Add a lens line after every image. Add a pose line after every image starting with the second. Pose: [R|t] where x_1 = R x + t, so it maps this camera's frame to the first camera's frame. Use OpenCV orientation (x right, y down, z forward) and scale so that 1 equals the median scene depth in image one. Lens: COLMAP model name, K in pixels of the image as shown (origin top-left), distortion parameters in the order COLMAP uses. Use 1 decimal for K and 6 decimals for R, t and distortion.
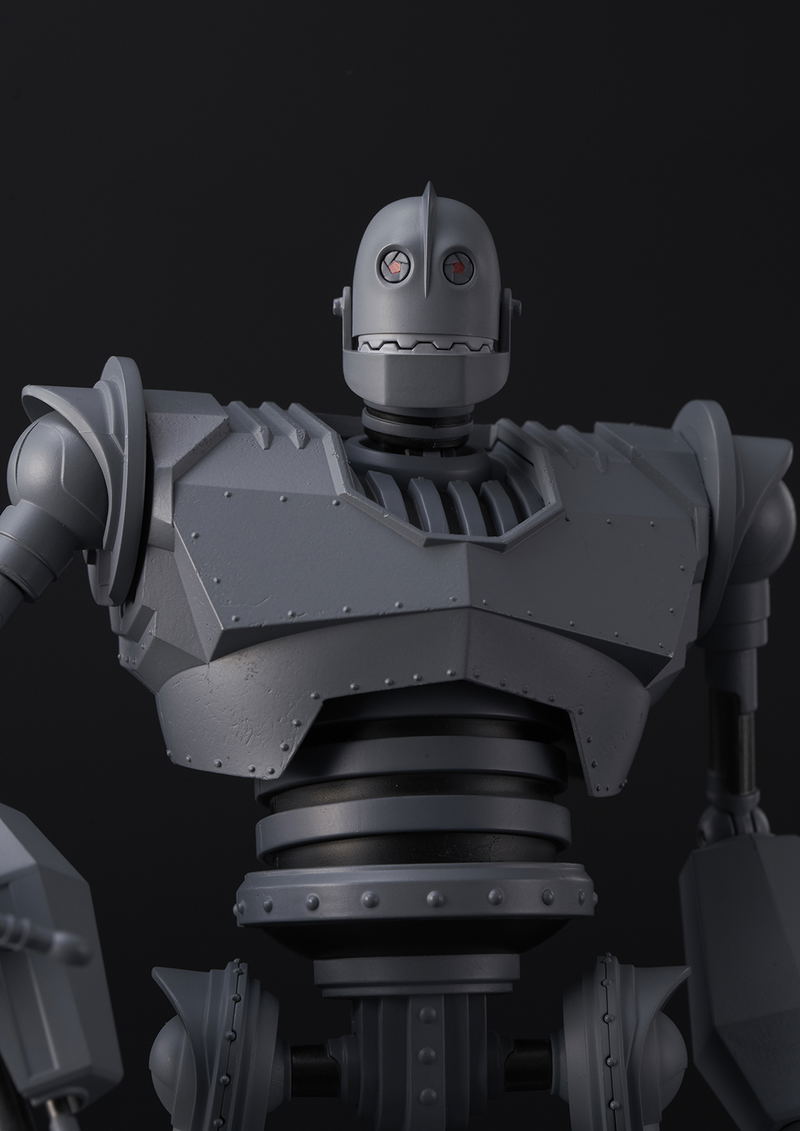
lens RADIAL K [[3517.8, 0, 400.0], [0, 3517.8, 565.5], [0, 0, 1]] dist [-0.123357, -3.021827]
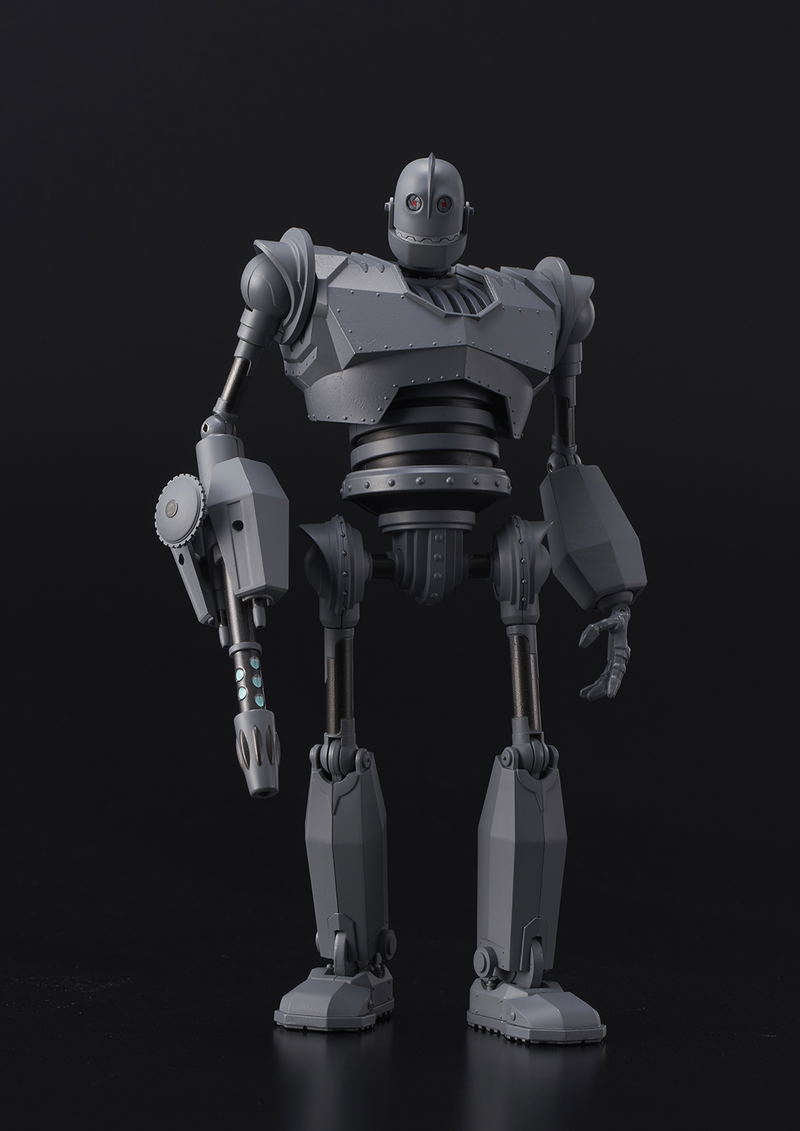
lens RADIAL K [[3517.8, 0, 400.0], [0, 3517.8, 565.5], [0, 0, 1]] dist [-0.123357, -3.021827]
pose [[0.986364, 0.007737, 0.164395, -0.365801], [-0.011062, 0.999752, 0.019322, 0.103119], [-0.164205, -0.020877, 0.986205, -1.106125]]
